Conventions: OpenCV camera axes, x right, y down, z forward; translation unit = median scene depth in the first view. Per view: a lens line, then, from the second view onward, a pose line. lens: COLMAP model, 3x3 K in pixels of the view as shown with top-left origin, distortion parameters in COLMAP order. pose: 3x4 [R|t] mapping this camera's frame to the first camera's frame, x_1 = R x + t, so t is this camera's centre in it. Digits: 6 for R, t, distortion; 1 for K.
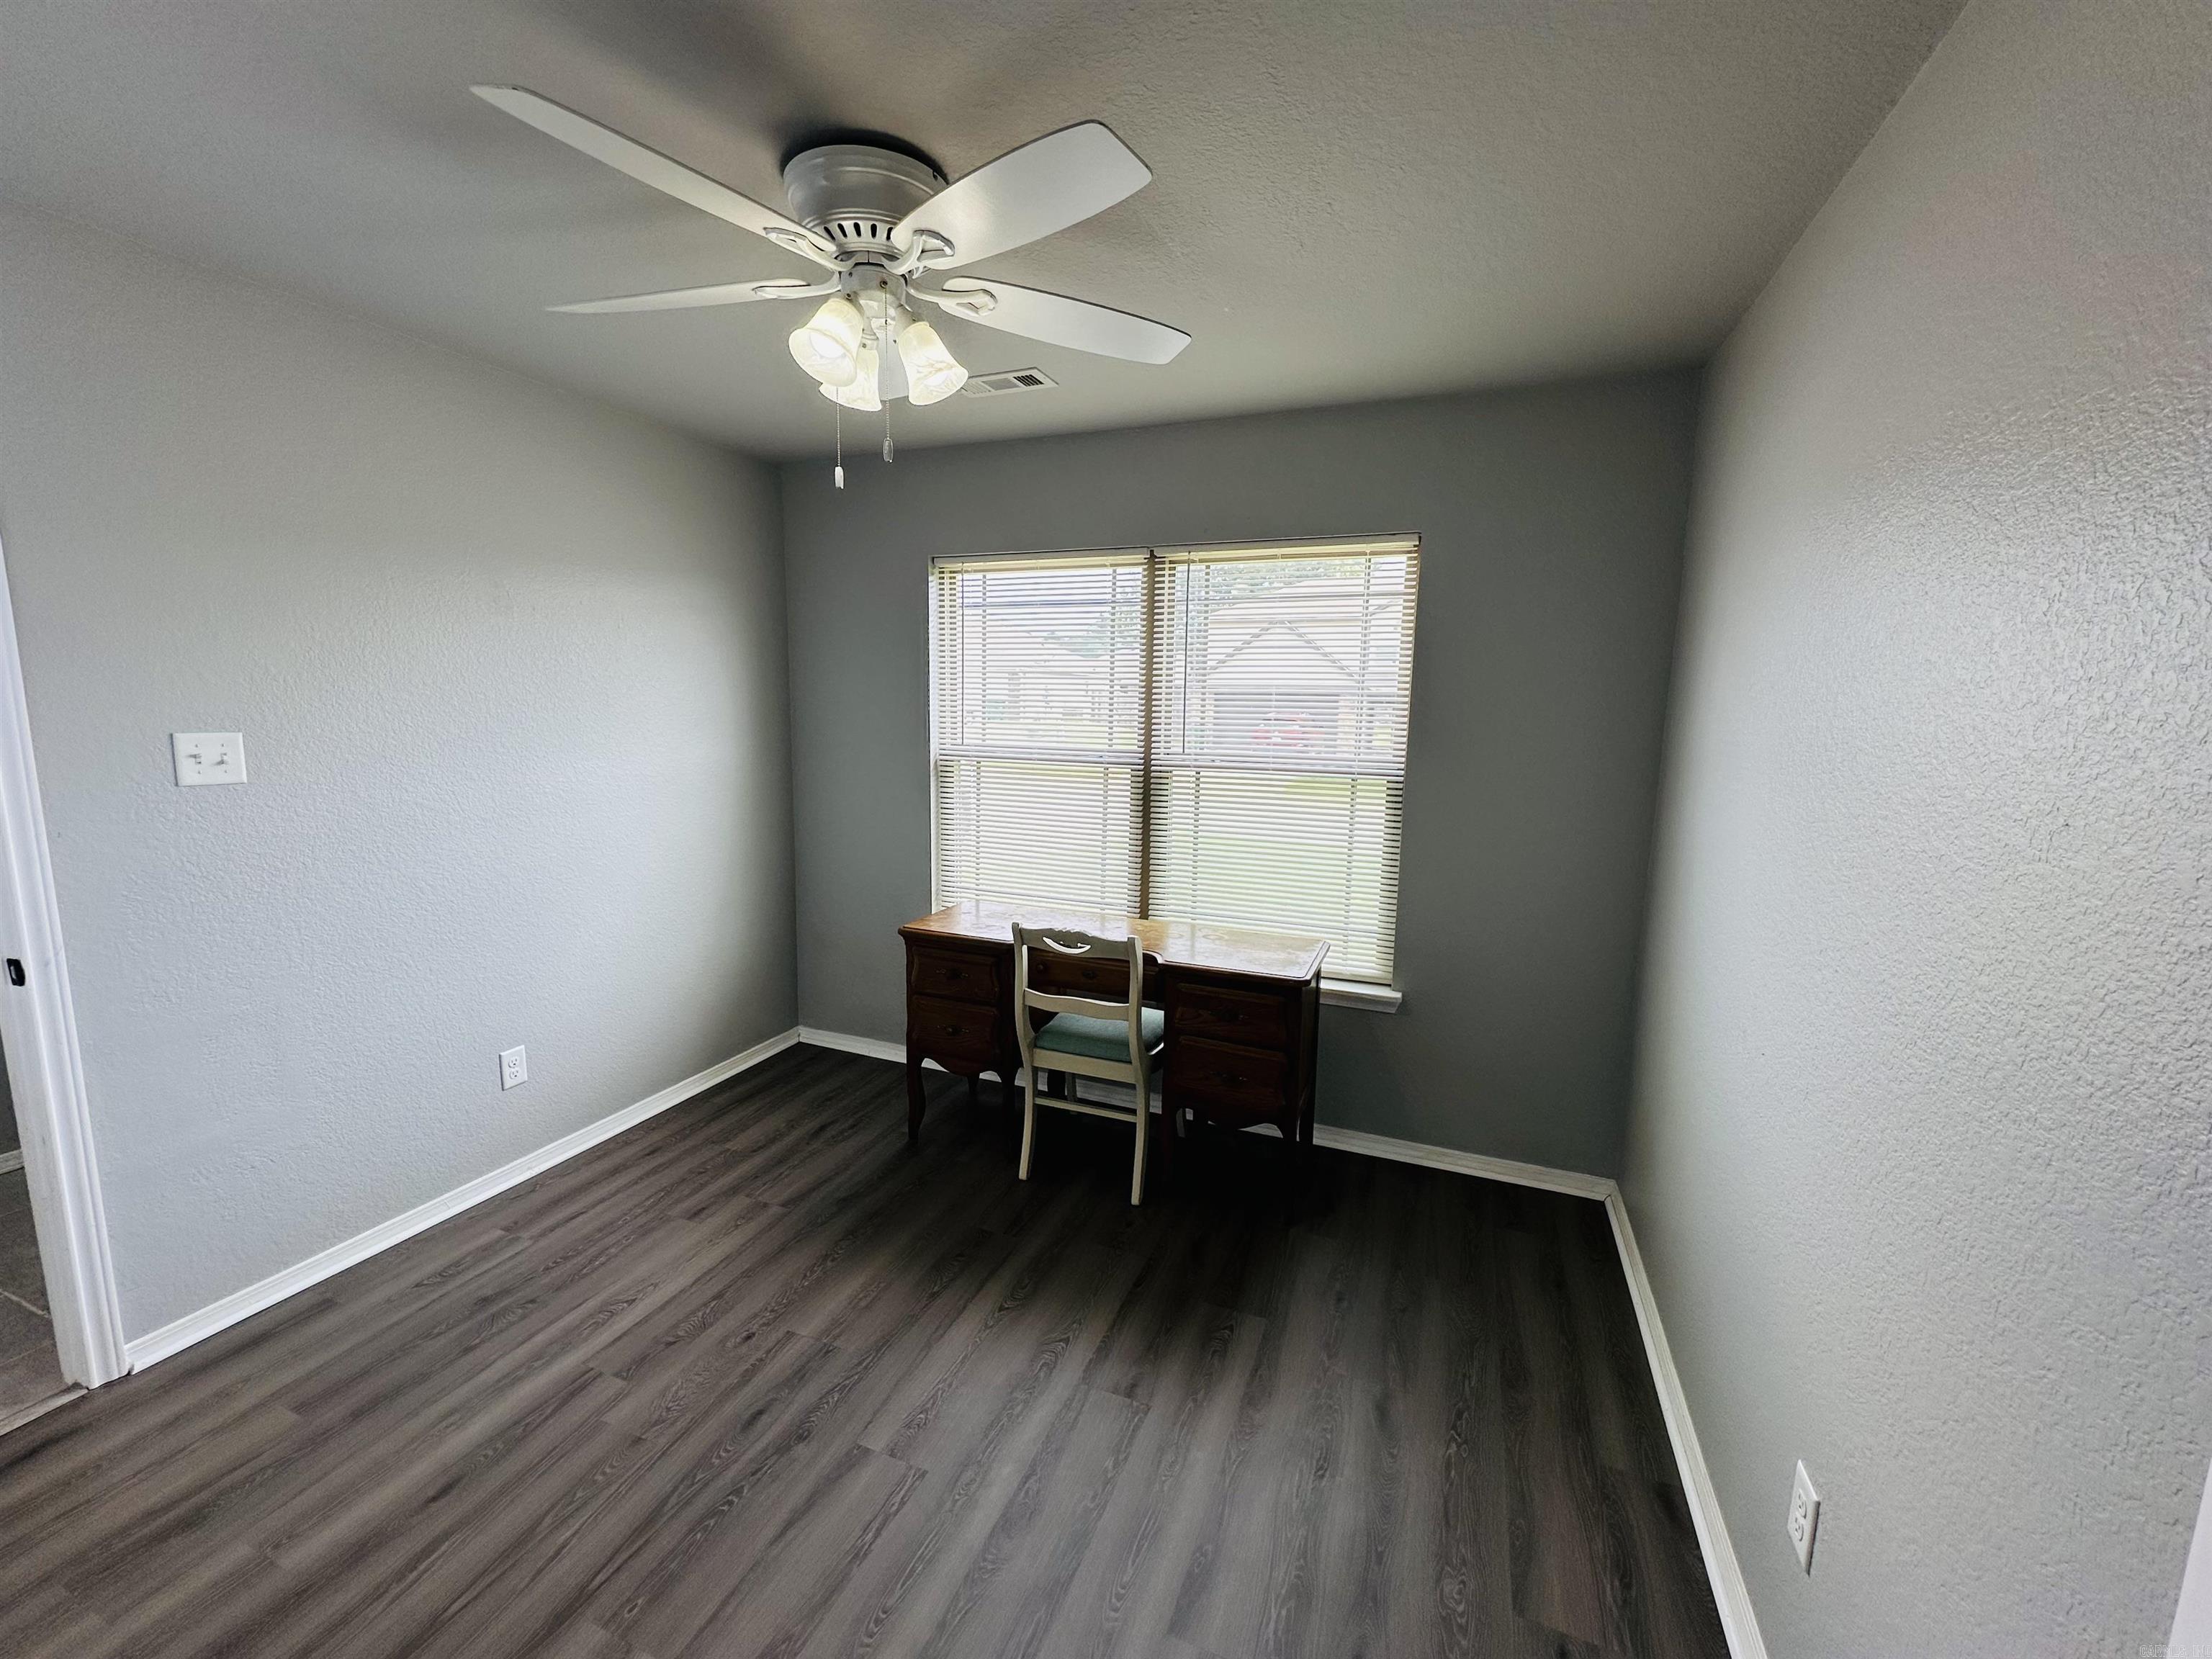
lens RADIAL K [[881.3, 0, 1101.1], [0, 881.3, 826.7], [0, 0, 1]] dist [-0.001332, -0.000196]
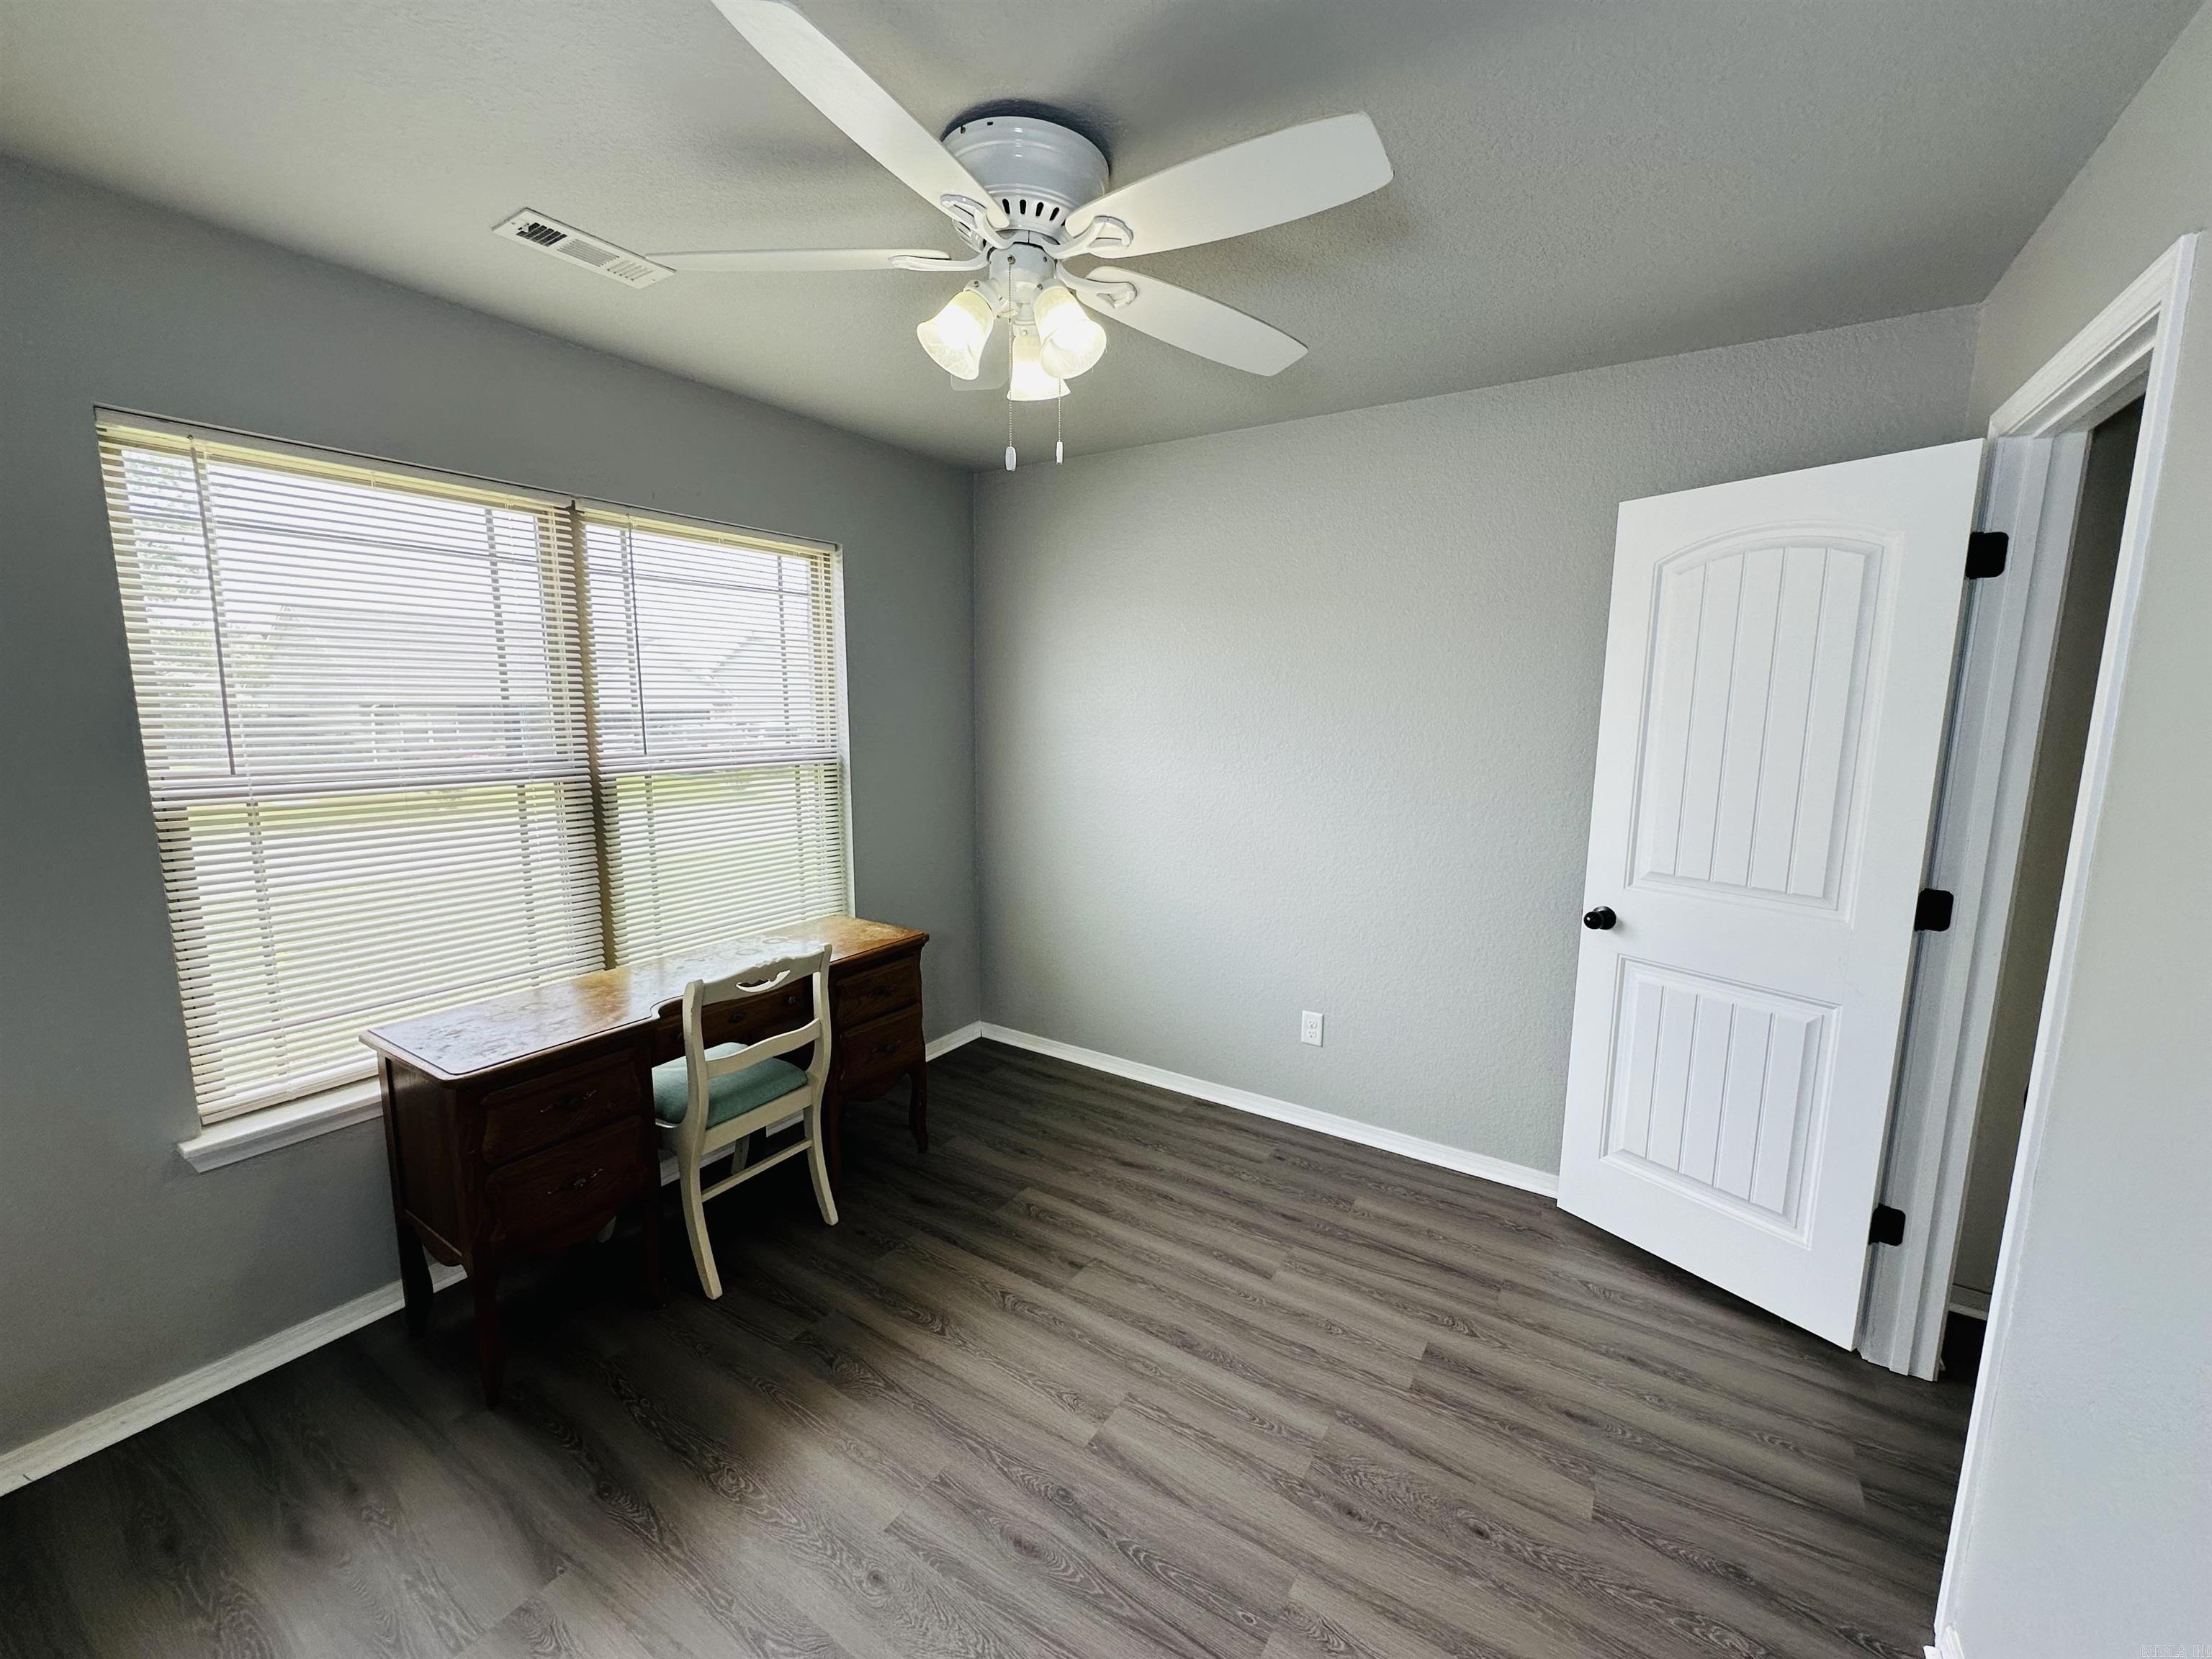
lens RADIAL K [[881.3, 0, 1103.7], [0, 881.3, 827.4], [0, 0, 1]] dist [-0.001332, -0.000196]
pose [[0.187811, -0.150496, 0.970607, -0.803137], [0.127847, 0.983531, 0.127762, -0.081320], [-0.973849, 0.100094, 0.203959, 0.498144]]
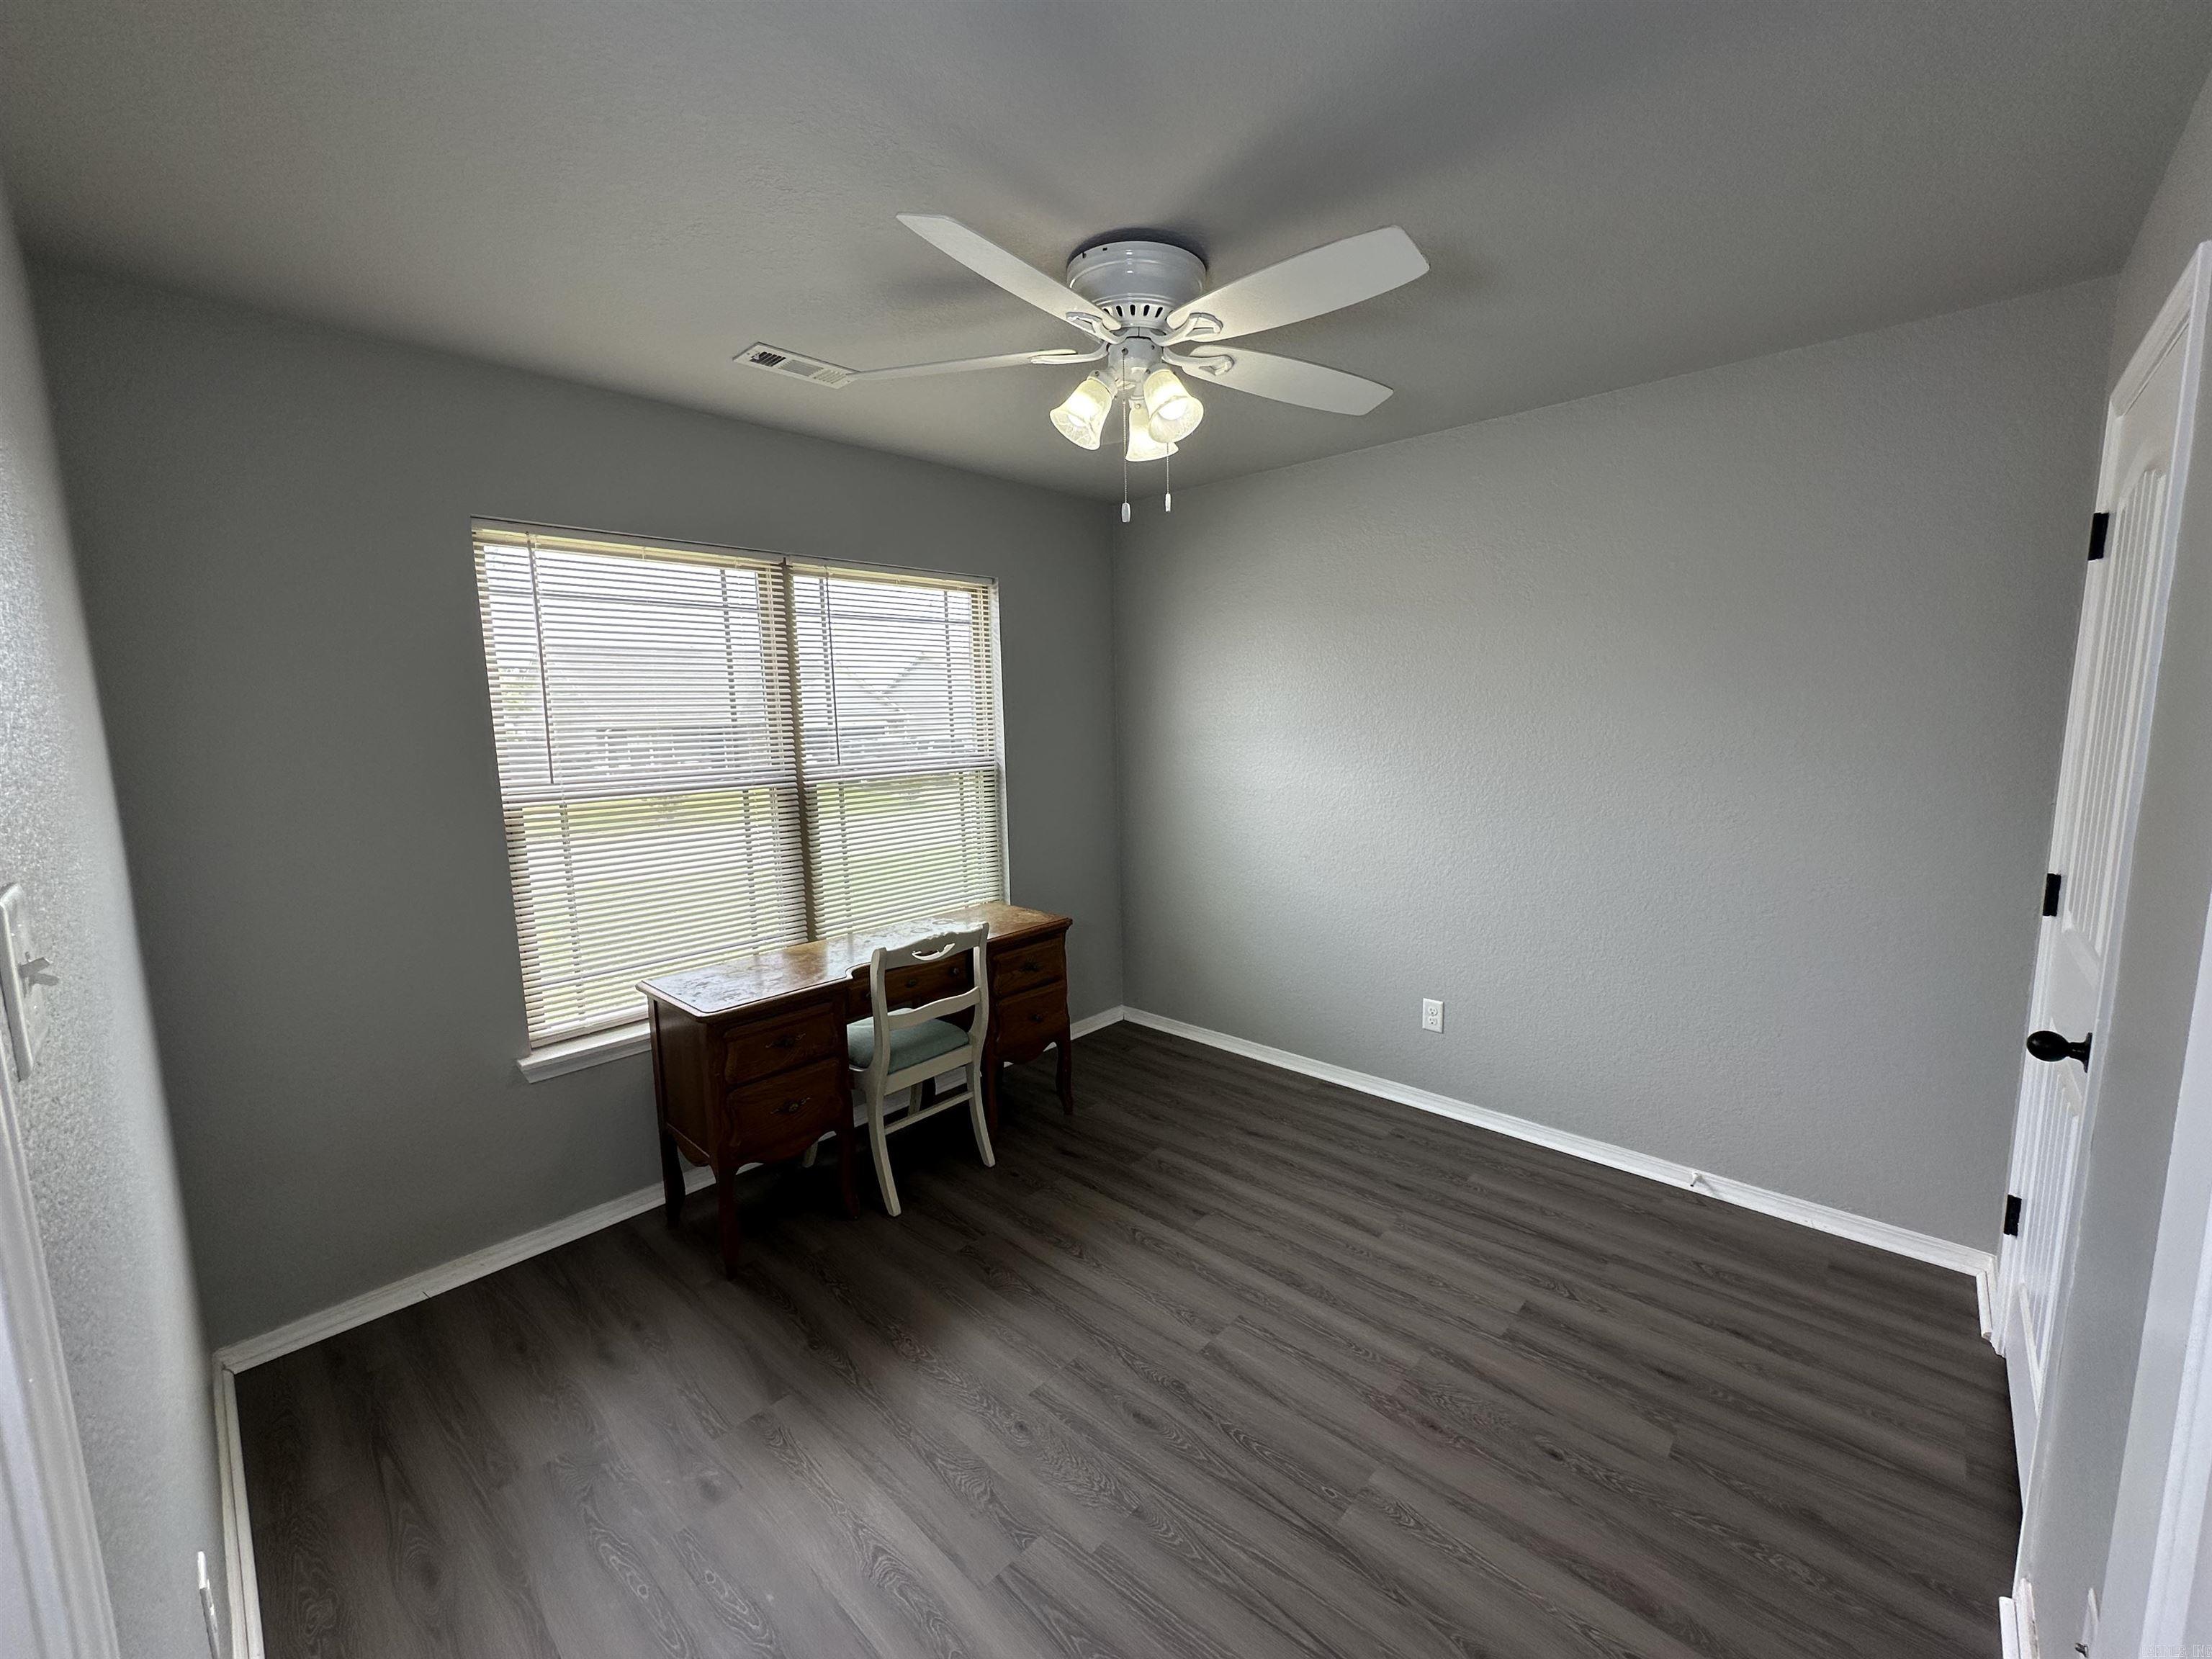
lens RADIAL K [[881.3, 0, 1104.4], [0, 881.3, 825.8], [0, 0, 1]] dist [-0.001332, -0.000196]
pose [[0.354111, -0.141742, 0.924400, -0.913032], [0.152603, 0.983957, 0.092416, -0.074731], [-0.922669, 0.108341, 0.370060, 0.431194]]
